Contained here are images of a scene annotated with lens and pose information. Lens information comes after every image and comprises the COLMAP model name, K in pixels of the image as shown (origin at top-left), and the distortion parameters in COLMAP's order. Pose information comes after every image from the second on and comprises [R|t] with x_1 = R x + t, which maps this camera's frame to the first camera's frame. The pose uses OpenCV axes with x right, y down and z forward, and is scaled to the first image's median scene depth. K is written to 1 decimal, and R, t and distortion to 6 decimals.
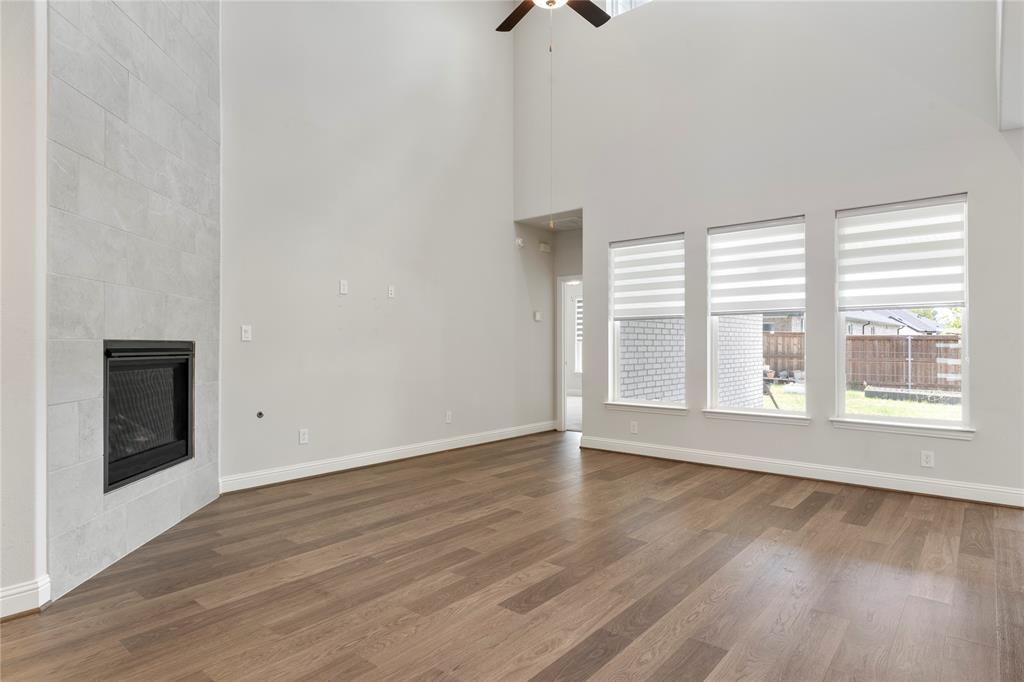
lens RADIAL K [[556.2, 0, 512.0], [0, 556.2, 341.0], [0, 0, 1]] dist [-0.004745, -0.000900]
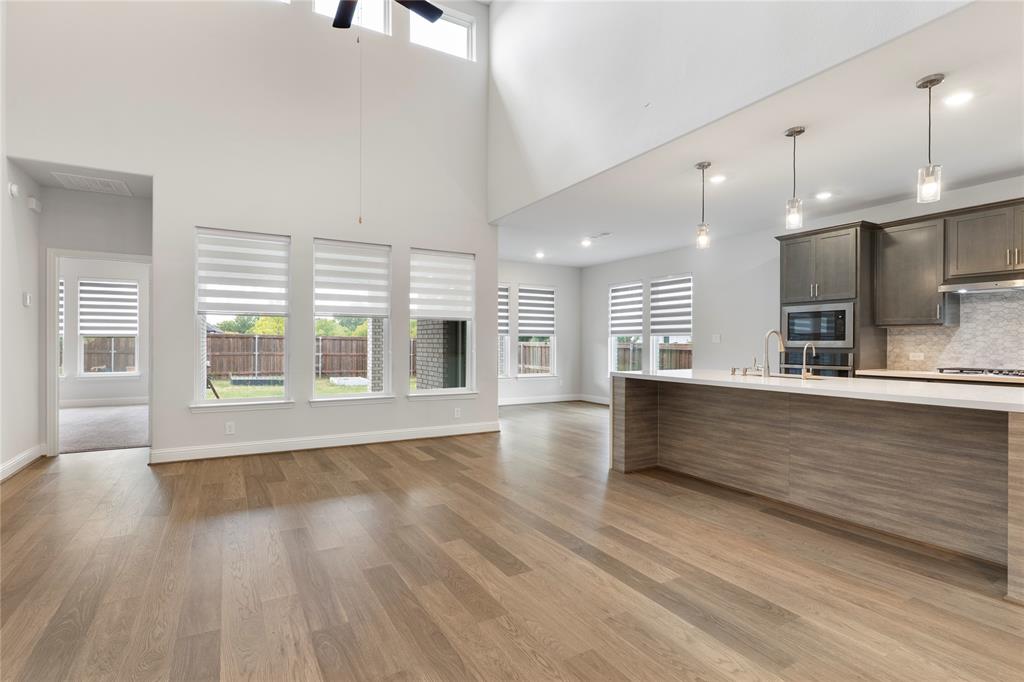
lens RADIAL K [[471.1, 0, 512.0], [0, 471.1, 341.0], [0, 0, 1]] dist [0.000385, -0.000013]
pose [[0.368125, 0.006745, 0.929752, -0.418039], [-0.012442, 0.999920, -0.002328, 0.002271], [-0.929693, -0.010711, 0.368179, 0.301618]]
